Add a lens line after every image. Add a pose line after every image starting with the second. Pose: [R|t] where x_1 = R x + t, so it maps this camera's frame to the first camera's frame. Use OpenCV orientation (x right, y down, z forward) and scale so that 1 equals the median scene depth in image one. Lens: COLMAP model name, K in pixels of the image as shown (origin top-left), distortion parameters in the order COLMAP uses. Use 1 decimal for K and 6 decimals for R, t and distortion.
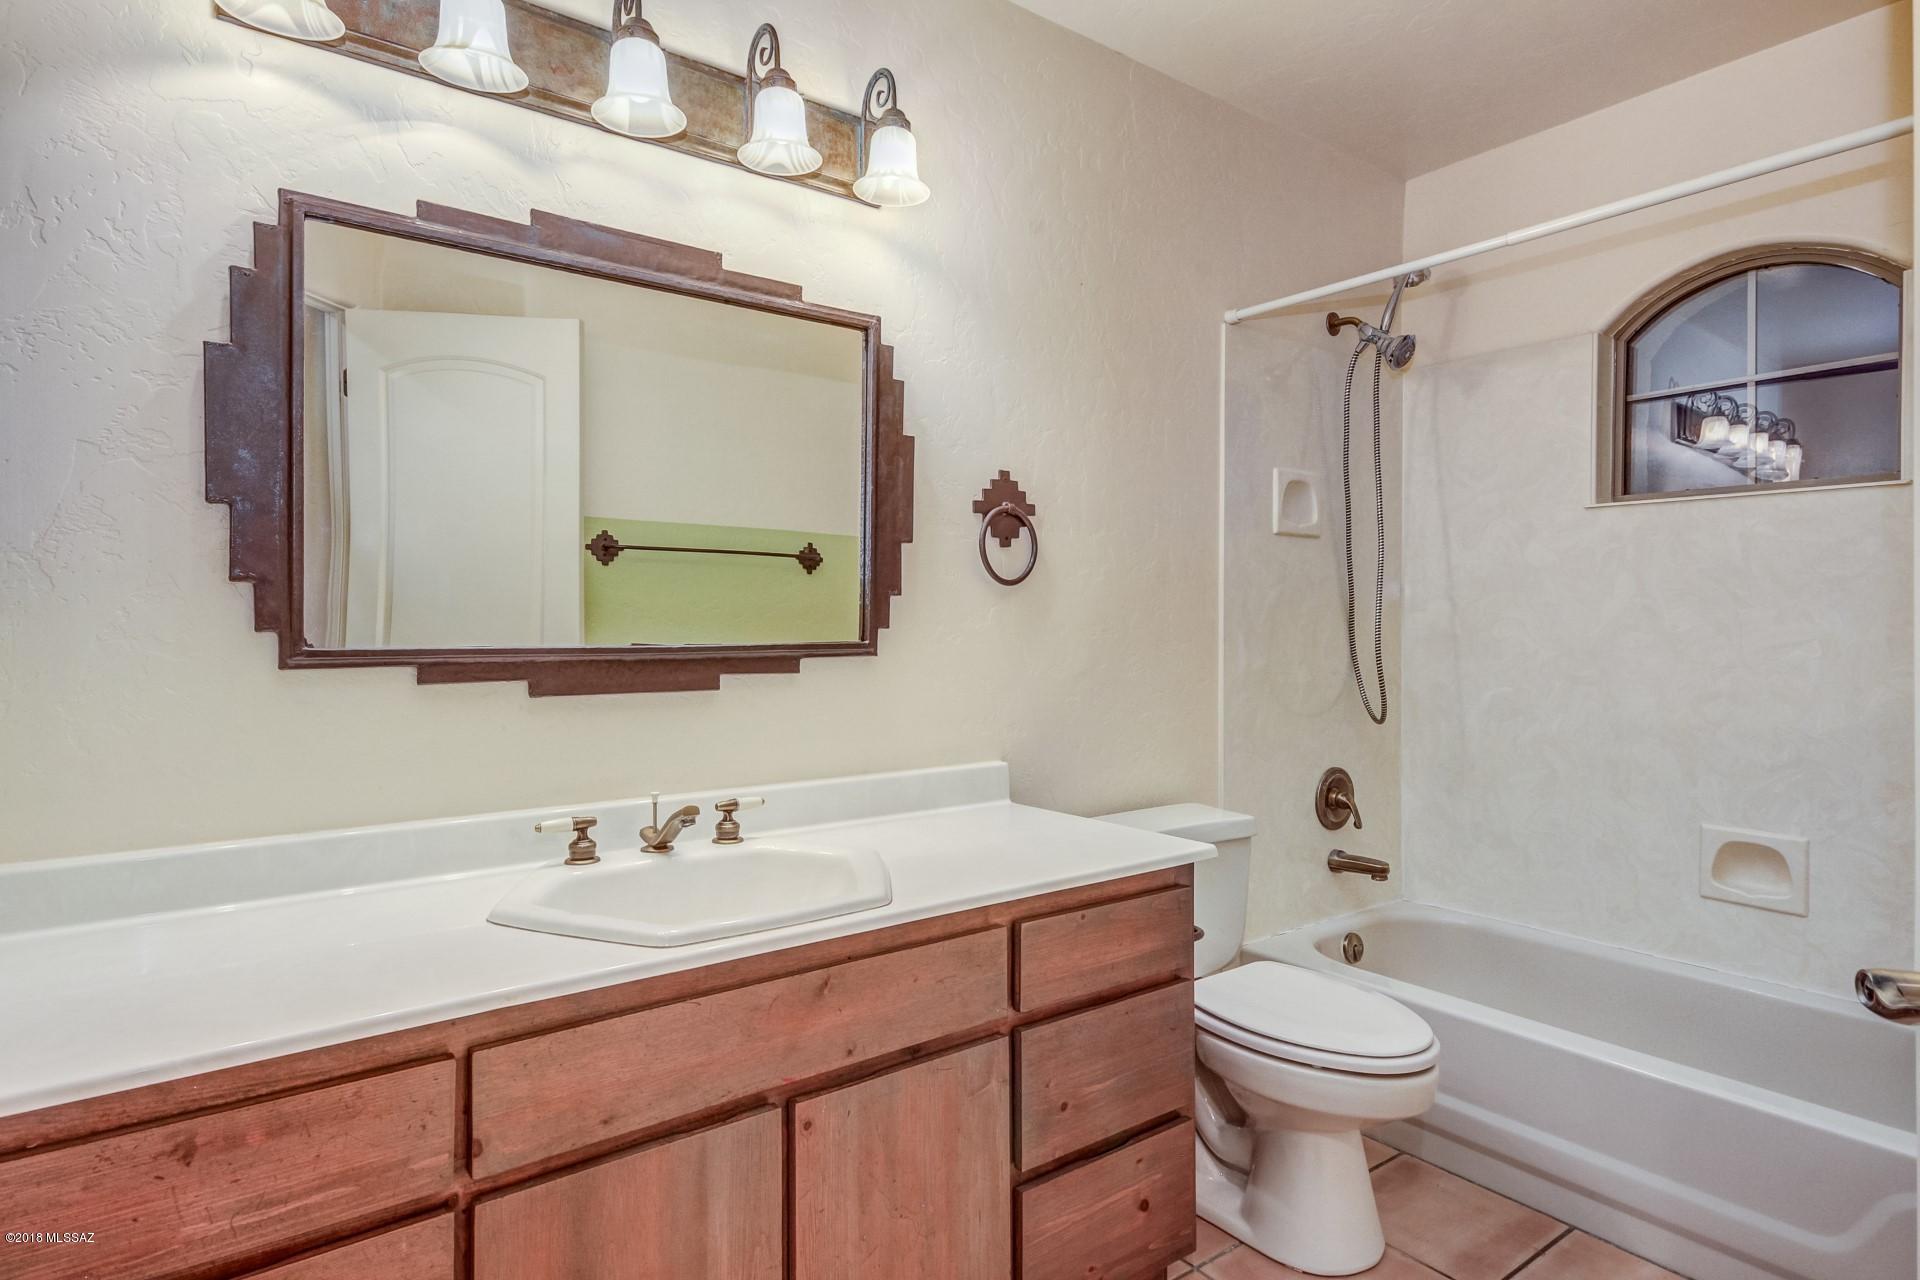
lens RADIAL K [[1032.7, 0, 959.6], [0, 1032.7, 637.2], [0, 0, 1]] dist [0.000833, 0.000025]
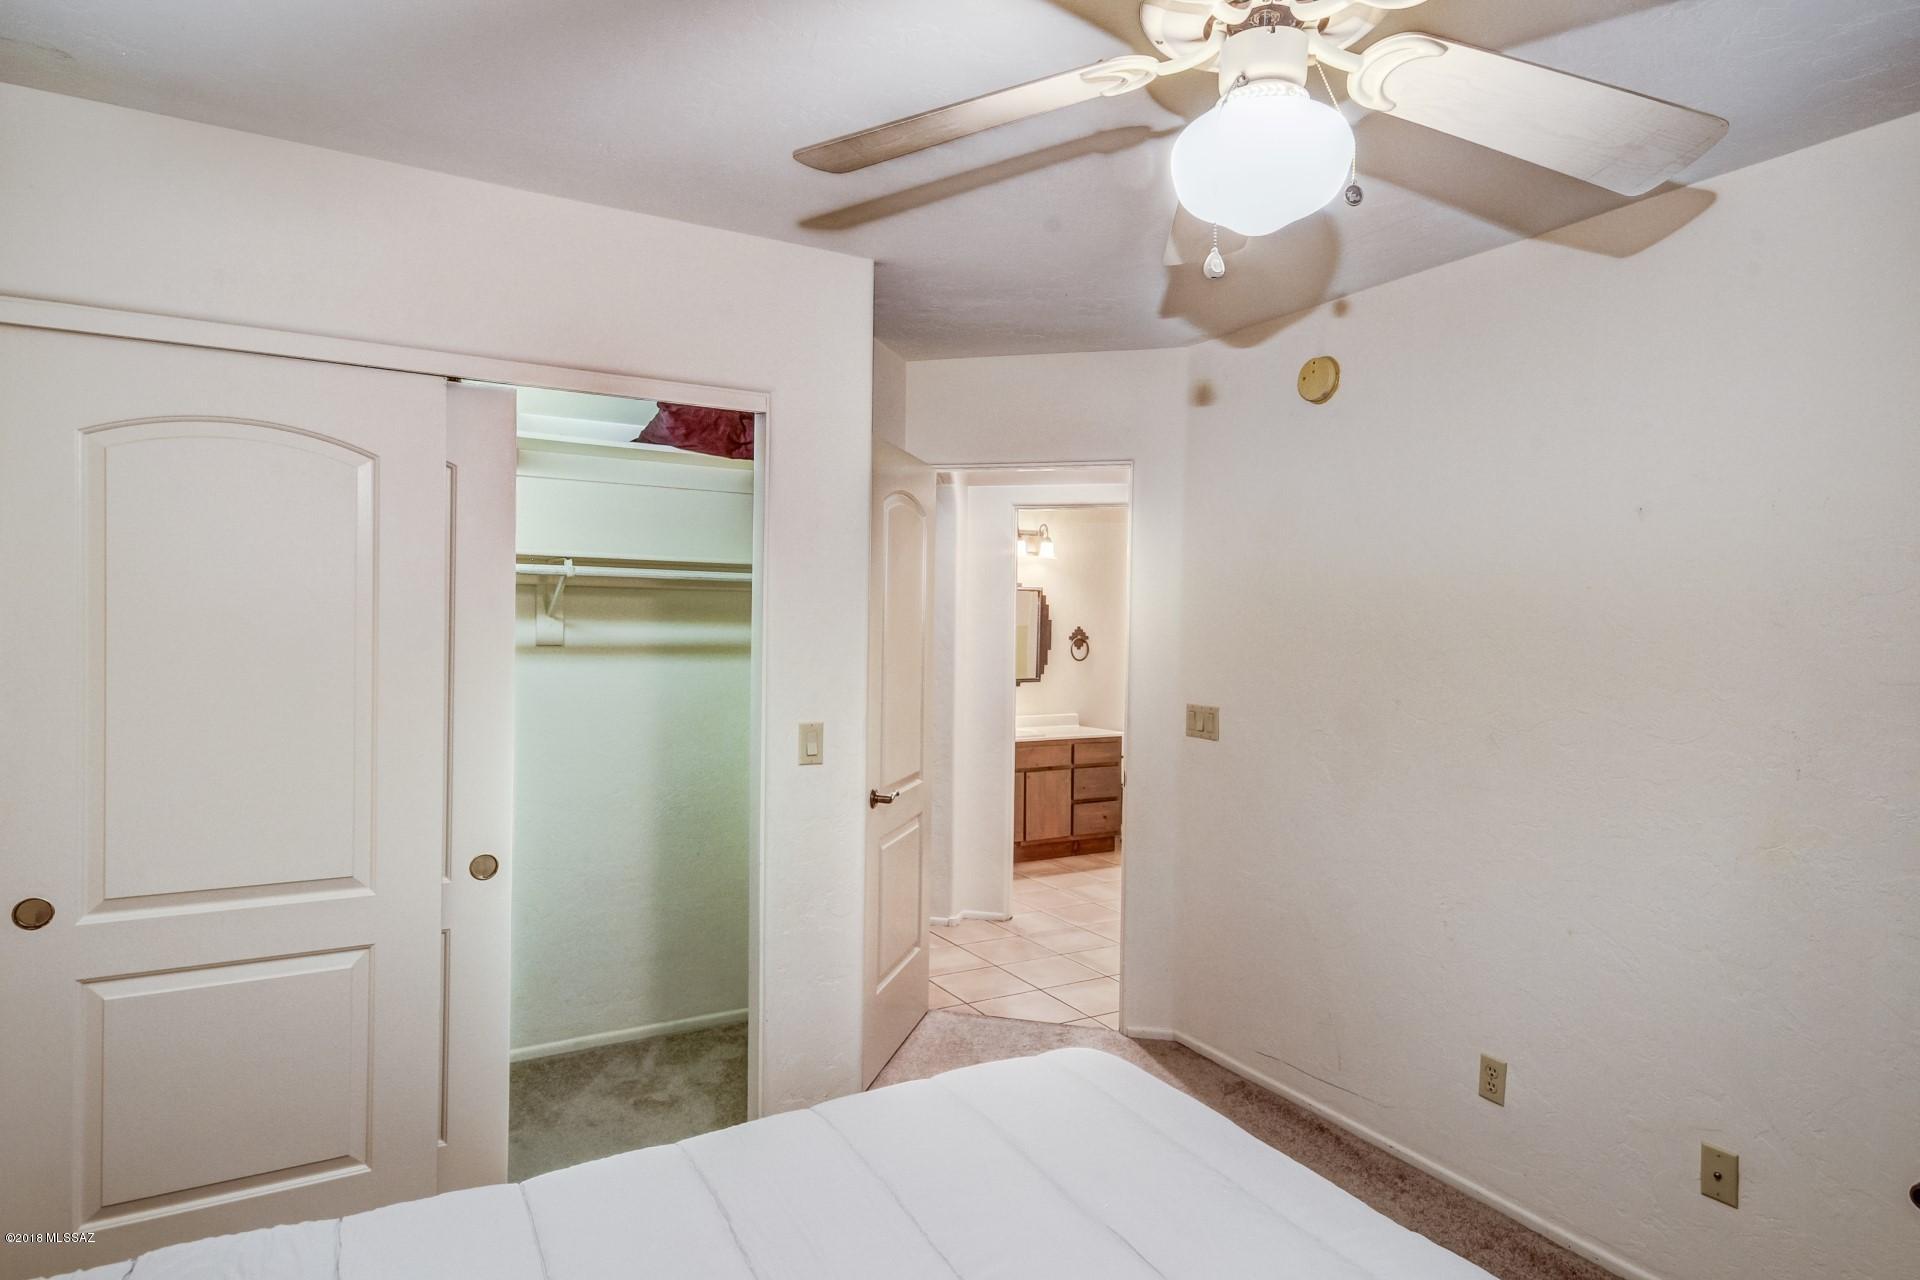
lens RADIAL K [[1032.7, 0, 961.8], [0, 1032.7, 636.0], [0, 0, 1]] dist [0.000833, 0.000025]
pose [[0.991034, 0.009388, -0.133283, 0.127634], [-0.010058, 0.999940, -0.004354, -0.126066], [0.133234, 0.005656, 0.991068, -2.647654]]
